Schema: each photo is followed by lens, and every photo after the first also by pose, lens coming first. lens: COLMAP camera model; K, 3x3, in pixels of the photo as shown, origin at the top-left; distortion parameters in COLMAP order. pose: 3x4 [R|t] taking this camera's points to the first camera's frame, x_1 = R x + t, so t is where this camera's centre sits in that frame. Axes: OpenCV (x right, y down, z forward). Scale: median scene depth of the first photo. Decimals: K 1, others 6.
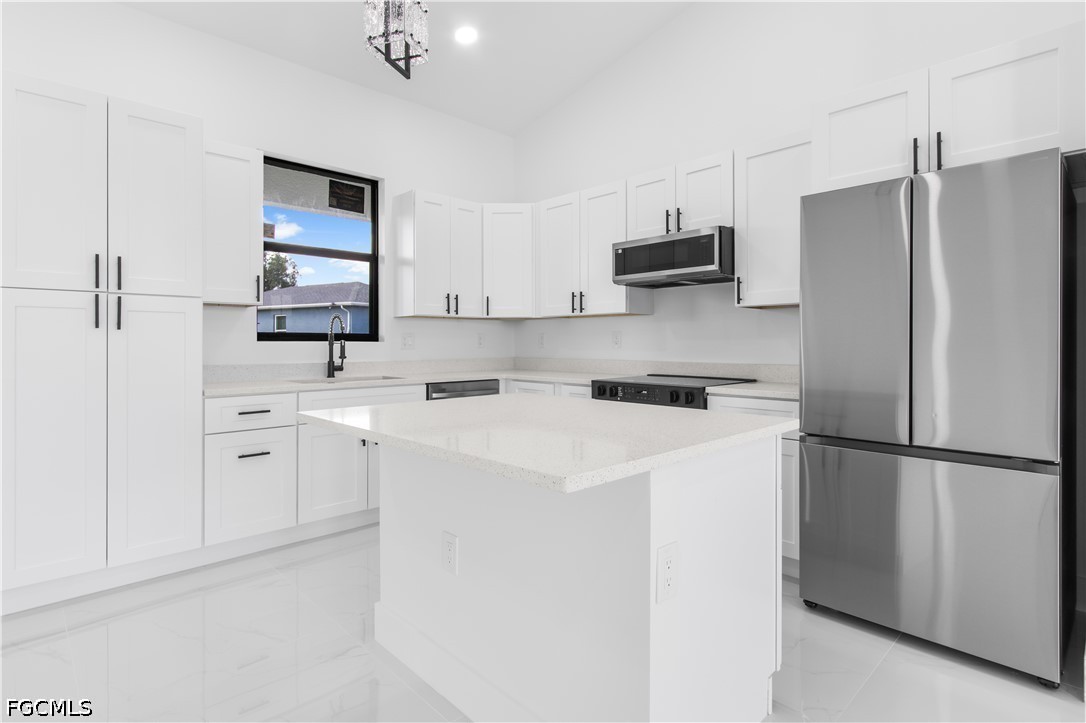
lens RADIAL K [[549.5, 0, 543.8], [0, 549.5, 344.0], [0, 0, 1]] dist [-0.000863, -0.000170]
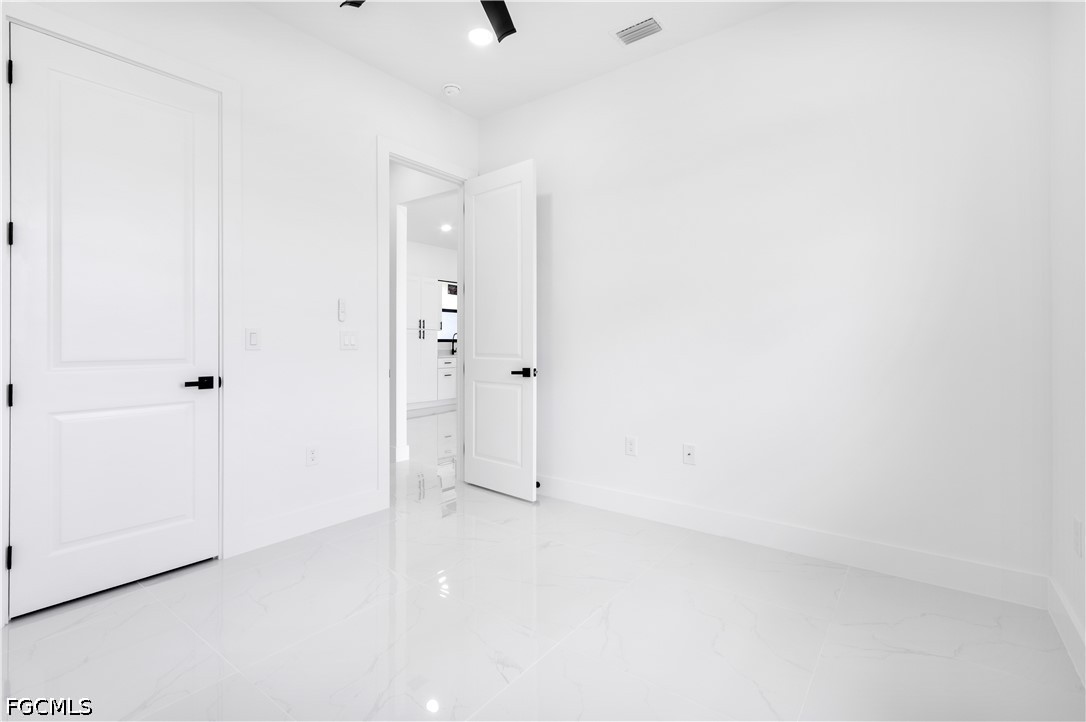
lens RADIAL K [[499.8, 0, 543.8], [0, 499.8, 316.1], [0, 0, 1]] dist [0.001052, 0.000200]
pose [[0.986336, 0.007790, 0.164560, -0.340370], [0.000912, 0.998608, -0.052740, -0.001660], [-0.164742, 0.052170, 0.984956, -1.655263]]
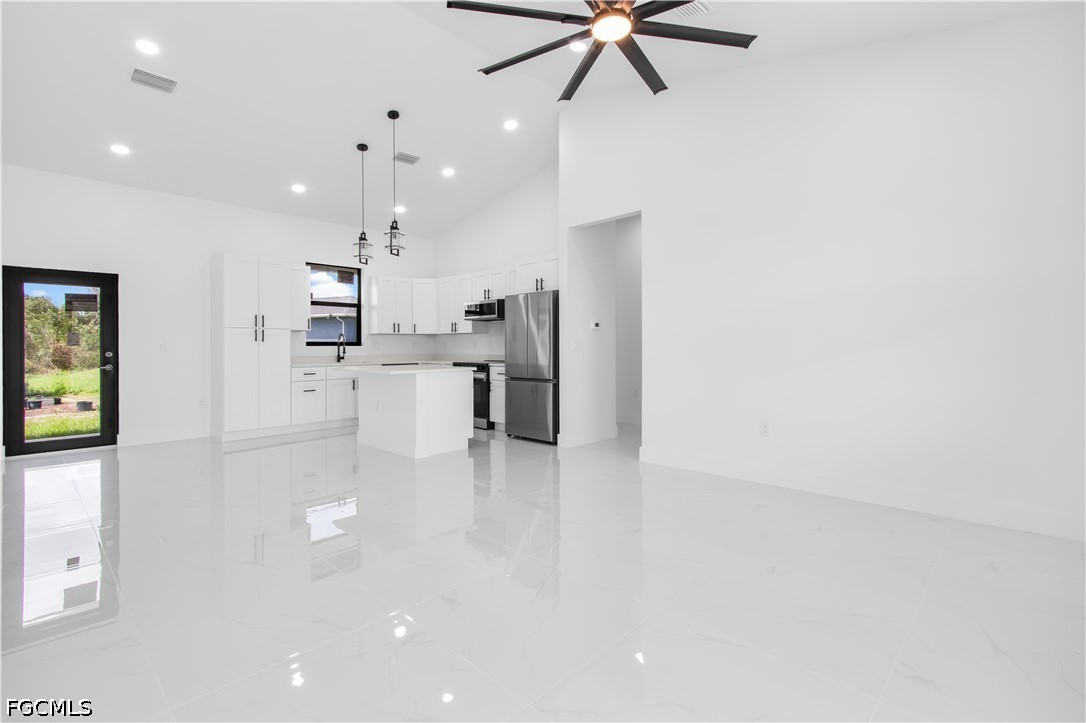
lens RADIAL K [[499.3, 0, 540.5], [0, 499.3, 346.7], [0, 0, 1]] dist [-0.000637, -0.000176]
pose [[0.999289, -0.002279, 0.037632, 0.338111], [0.002315, 0.999997, -0.000918, 0.002482], [-0.037630, 0.001005, 0.999291, -1.007091]]
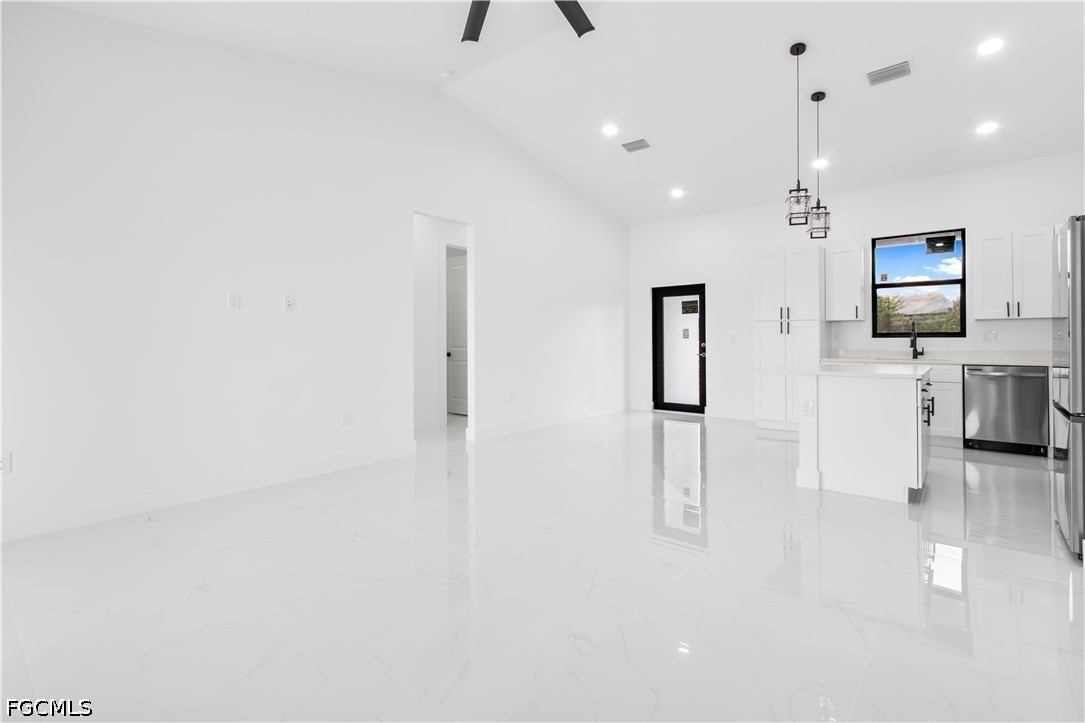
lens RADIAL K [[509.1, 0, 541.7], [0, 509.1, 335.5], [0, 0, 1]] dist [-0.000546, -0.000153]
pose [[0.090218, -0.008899, -0.995882, 1.044815], [0.001854, 0.999960, -0.008767, 0.000480], [0.995920, -0.001055, 0.090230, -0.280868]]
